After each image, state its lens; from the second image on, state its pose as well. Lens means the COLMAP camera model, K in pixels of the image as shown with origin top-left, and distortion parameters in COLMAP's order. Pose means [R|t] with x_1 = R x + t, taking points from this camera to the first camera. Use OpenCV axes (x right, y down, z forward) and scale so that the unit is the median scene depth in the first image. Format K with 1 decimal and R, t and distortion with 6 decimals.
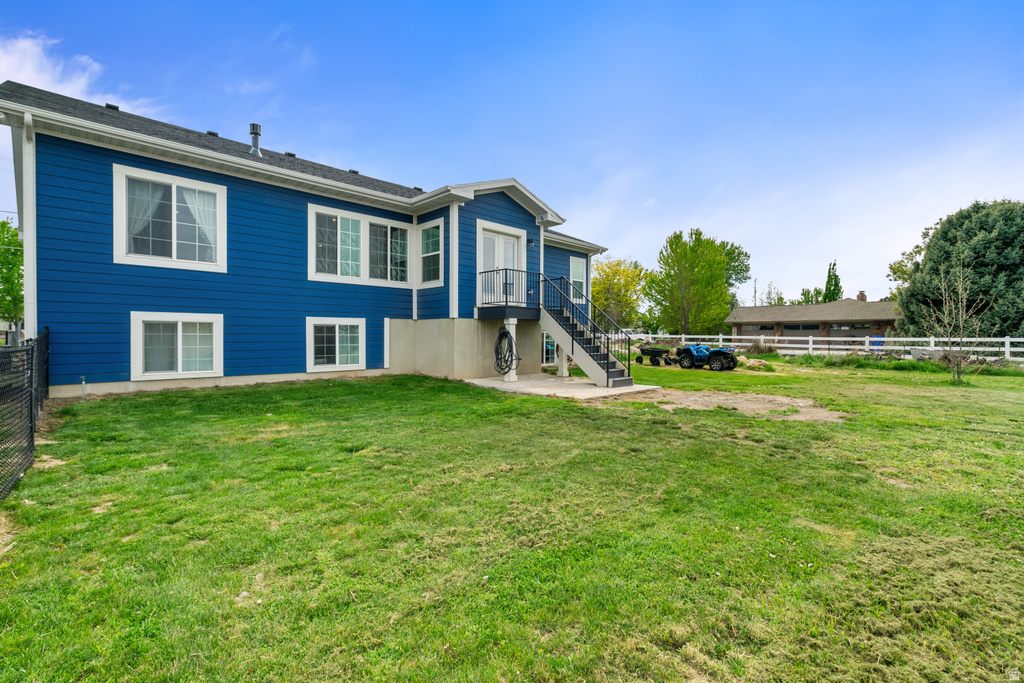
lens RADIAL K [[464.3, 0, 512.7], [0, 464.3, 339.8], [0, 0, 1]] dist [-0.004447, -0.000096]
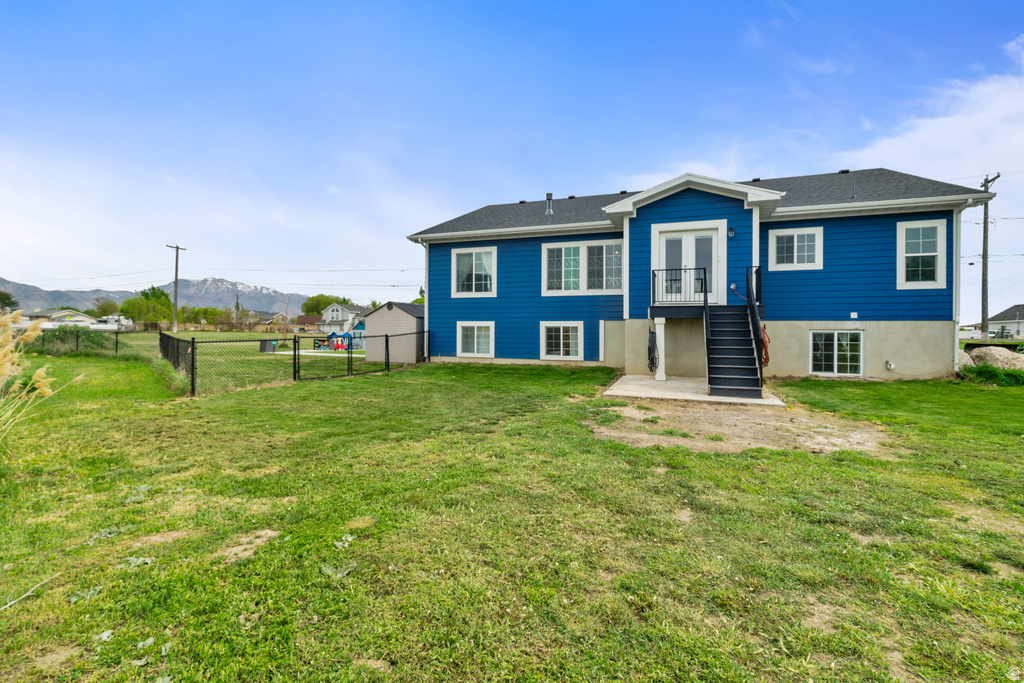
lens RADIAL K [[473.2, 0, 506.6], [0, 473.2, 326.3], [0, 0, 1]] dist [0.001197, 0.000538]
pose [[0.404114, -0.014730, -0.914590, 0.856568], [-0.016778, 0.999583, -0.023512, 0.002978], [0.914555, 0.024847, 0.403698, 0.294979]]
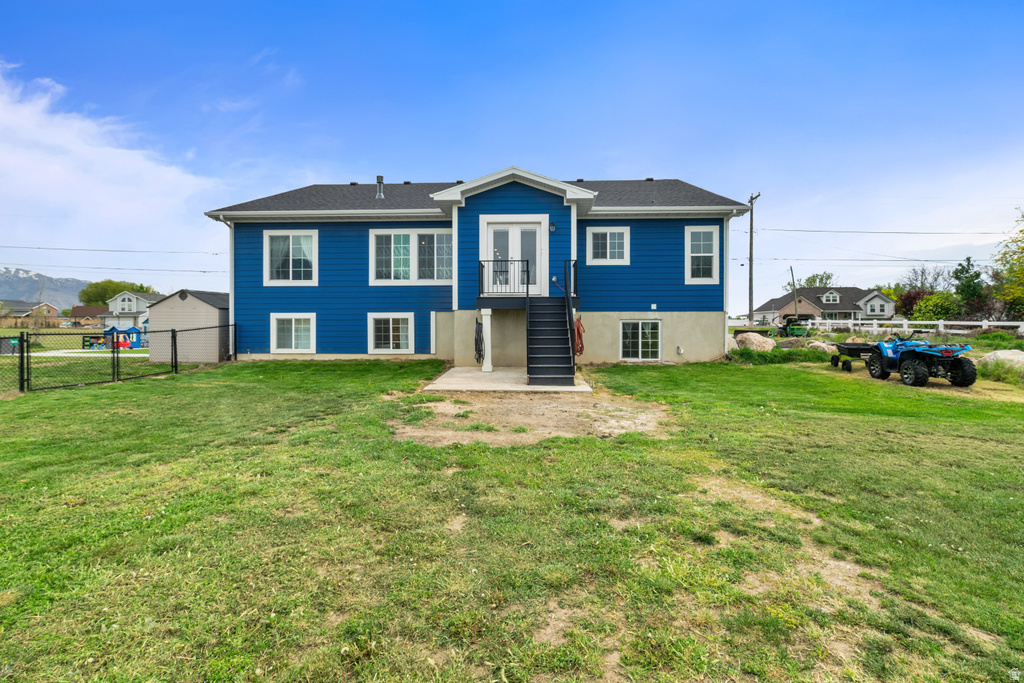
lens RADIAL K [[480.4, 0, 510.4], [0, 480.4, 320.1], [0, 0, 1]] dist [-0.002105, 0.000687]
pose [[0.670793, -0.014106, -0.741511, 0.857073], [-0.002846, 0.999763, -0.021593, 0.001001], [0.741639, 0.016594, 0.670594, 0.359271]]
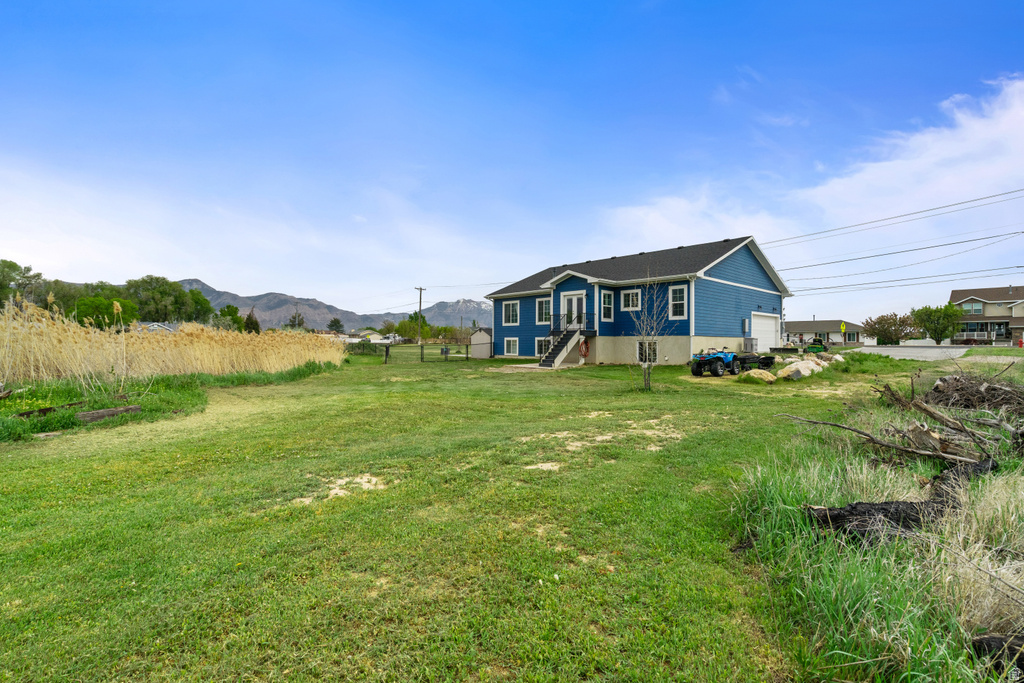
lens RADIAL K [[464.3, 0, 512.7], [0, 464.3, 339.8], [0, 0, 1]] dist [-0.004447, -0.000096]
pose [[-0.036373, -0.012974, -0.999254, 2.437621], [-0.013317, 0.999833, -0.012497, 0.003922], [0.999250, 0.012853, -0.036539, 0.943204]]
